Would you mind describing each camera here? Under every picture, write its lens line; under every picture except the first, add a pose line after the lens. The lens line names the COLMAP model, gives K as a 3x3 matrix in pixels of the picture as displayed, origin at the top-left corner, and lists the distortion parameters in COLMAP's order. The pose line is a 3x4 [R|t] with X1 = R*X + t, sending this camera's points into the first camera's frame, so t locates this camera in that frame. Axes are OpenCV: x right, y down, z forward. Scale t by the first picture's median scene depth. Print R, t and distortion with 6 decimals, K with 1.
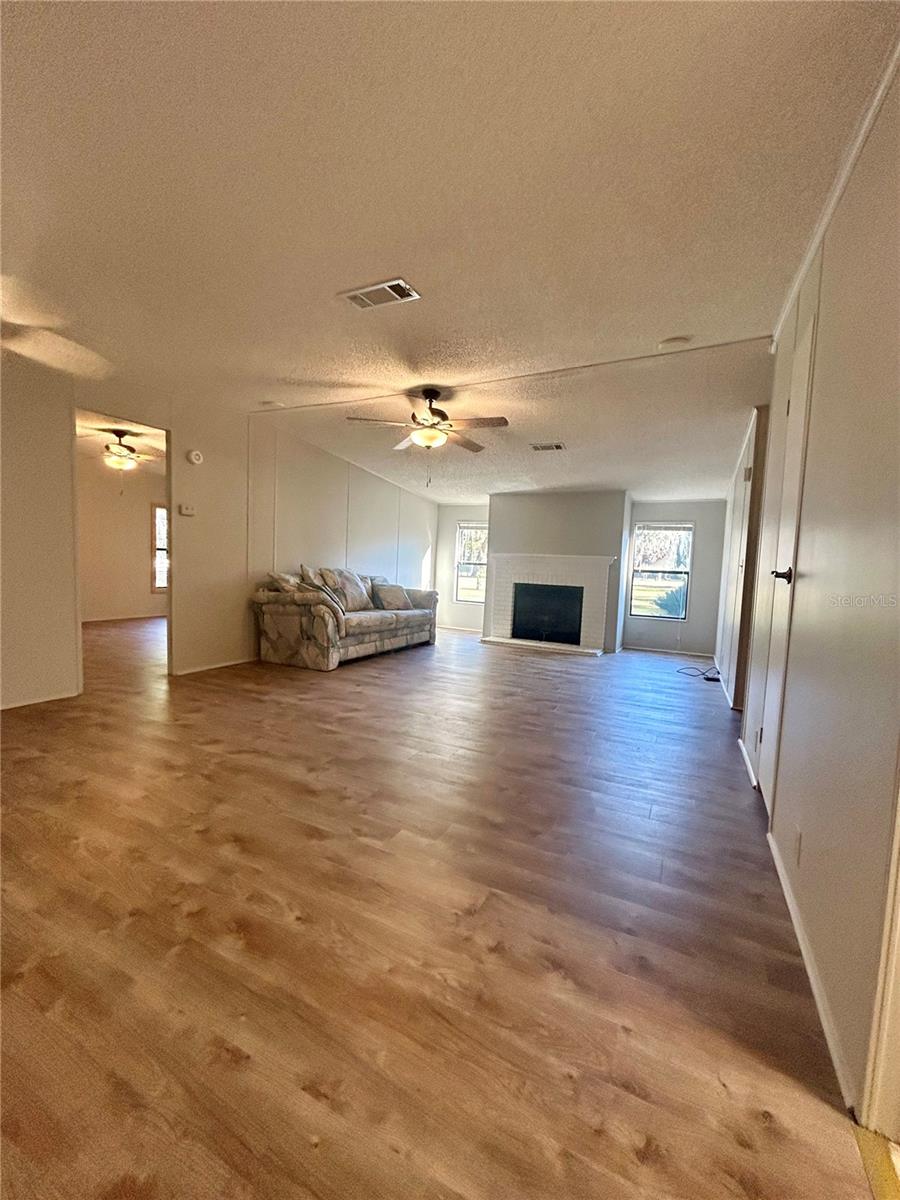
lens RADIAL K [[482.6, 0, 450.0], [0, 482.6, 600.0], [0, 0, 1]] dist [0.000749, 0.000045]
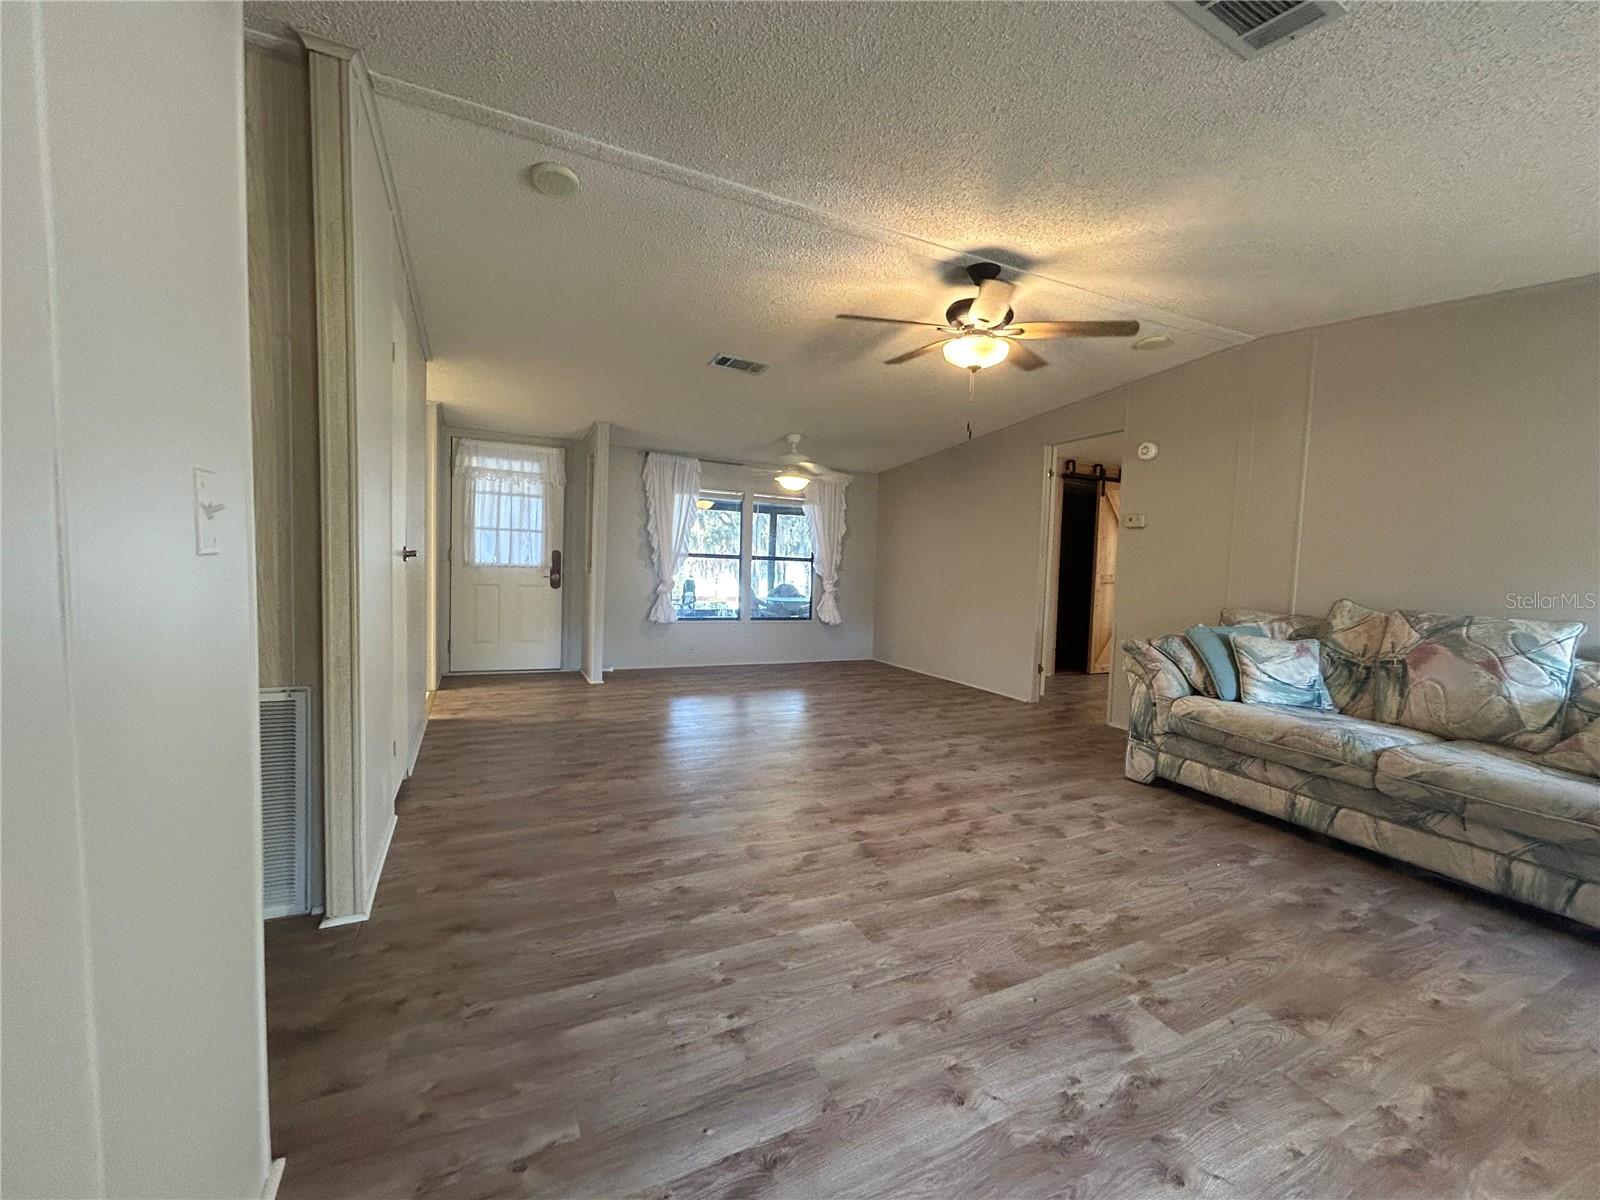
lens RADIAL K [[643.4, 0, 800.0], [0, 643.4, 600.0], [0, 0, 1]] dist [0.000749, 0.000045]
pose [[-0.605166, -0.008816, -0.796051, 0.674350], [-0.113232, 0.990726, 0.075108, -0.082151], [0.788005, 0.135592, -0.600552, 1.330044]]
